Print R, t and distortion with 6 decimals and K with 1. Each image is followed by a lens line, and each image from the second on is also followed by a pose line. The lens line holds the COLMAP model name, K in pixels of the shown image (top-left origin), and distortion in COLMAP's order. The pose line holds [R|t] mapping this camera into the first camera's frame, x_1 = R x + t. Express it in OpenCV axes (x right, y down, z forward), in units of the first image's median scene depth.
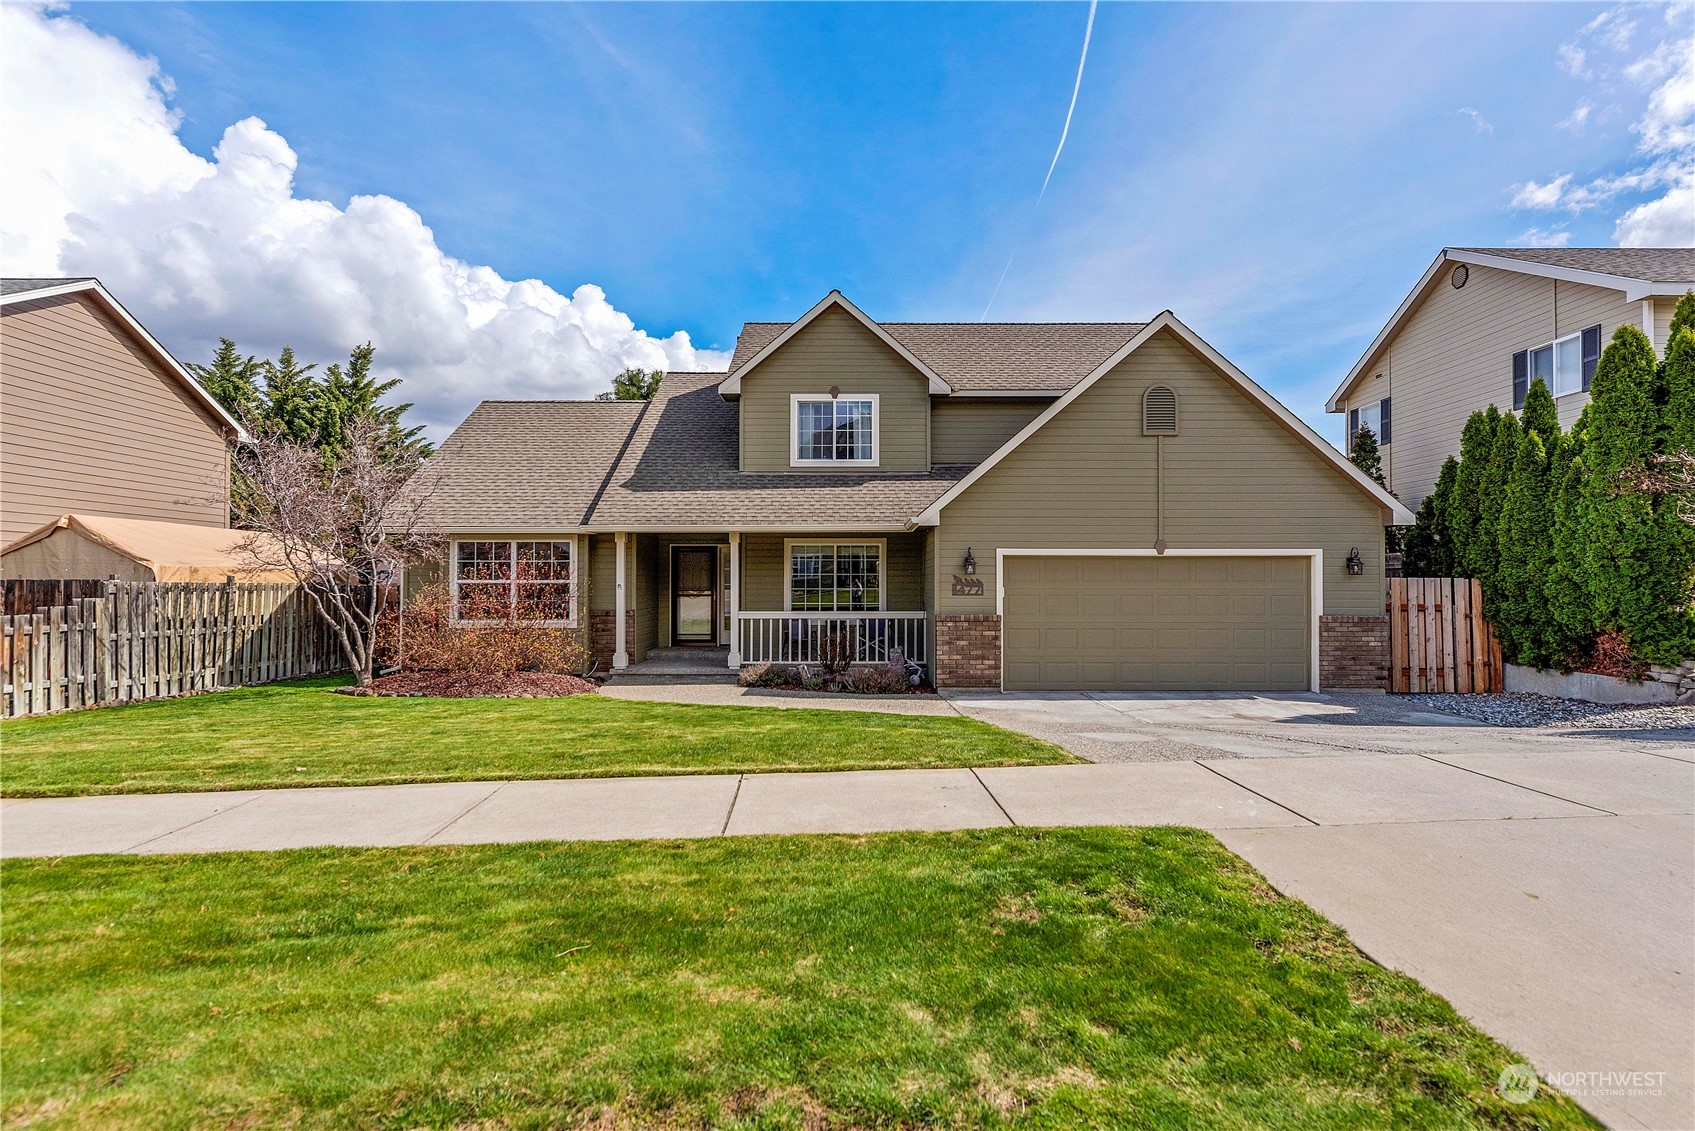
lens RADIAL K [[868.8, 0, 854.9], [0, 868.8, 559.0], [0, 0, 1]] dist [0.004357, -0.000364]
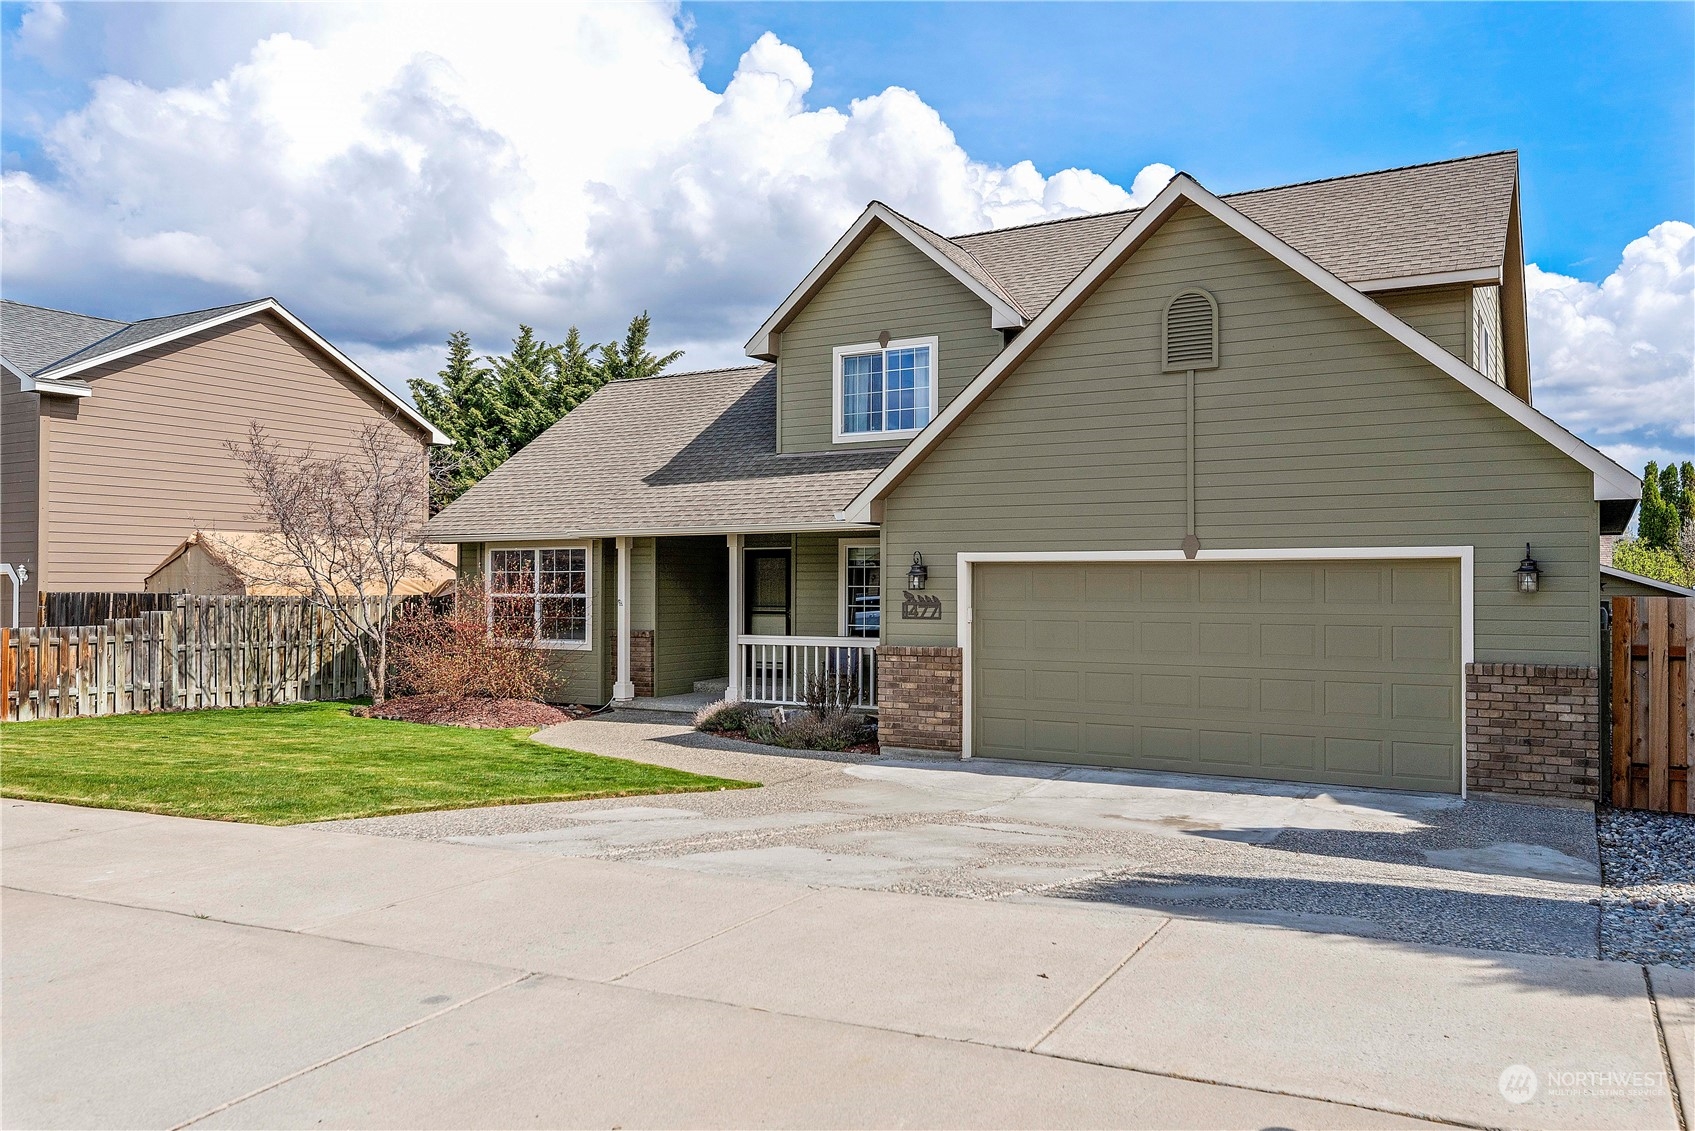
lens RADIAL K [[1245.3, 0, 873.9], [0, 1245.3, 556.0], [0, 0, 1]] dist [0.002169, 0.001598]
pose [[0.866764, -0.011472, -0.498586, 0.535323], [0.013211, 0.999913, -0.000040, -0.009021], [0.498543, -0.006552, 0.866840, 0.087698]]
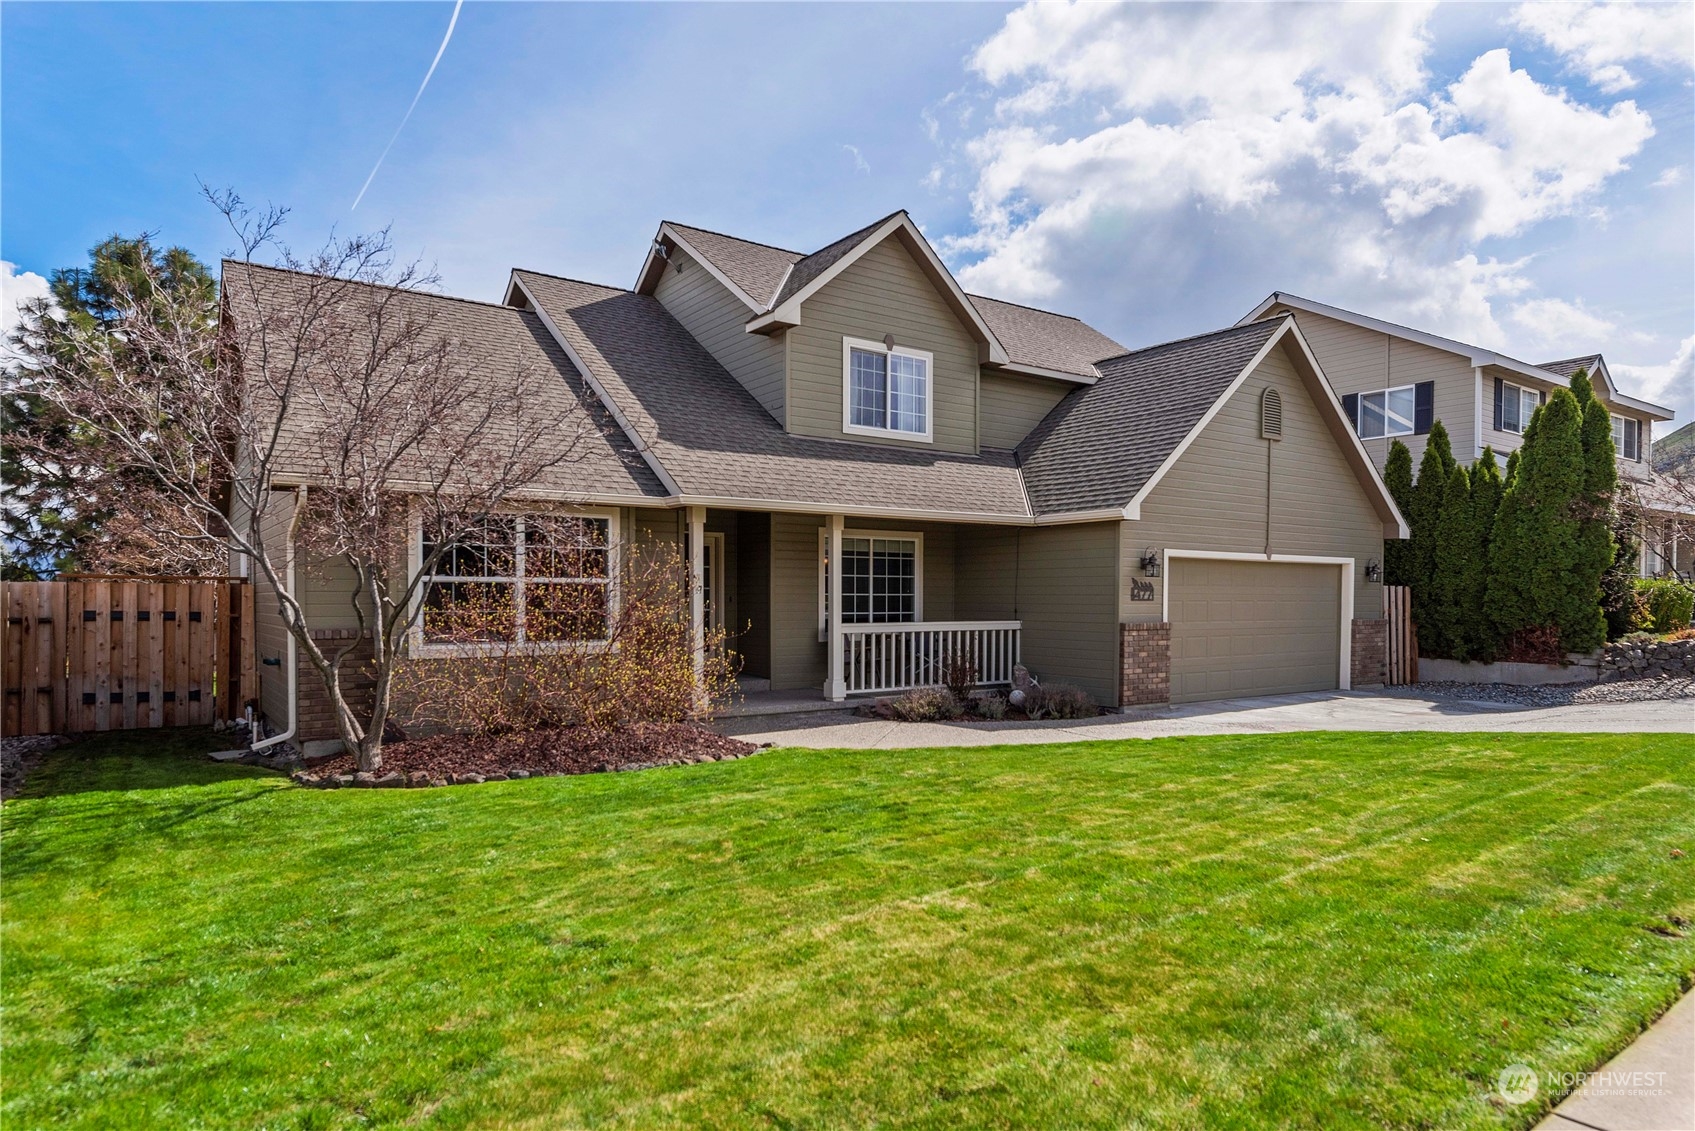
lens RADIAL K [[1013.1, 0, 848.9], [0, 1013.1, 602.5], [0, 0, 1]] dist [0.003281, 0.000356]
pose [[0.813635, -0.000971, 0.581375, -0.632116], [-0.019633, 0.999382, 0.029145, 0.017183], [-0.581045, -0.035128, 0.813113, 0.295972]]
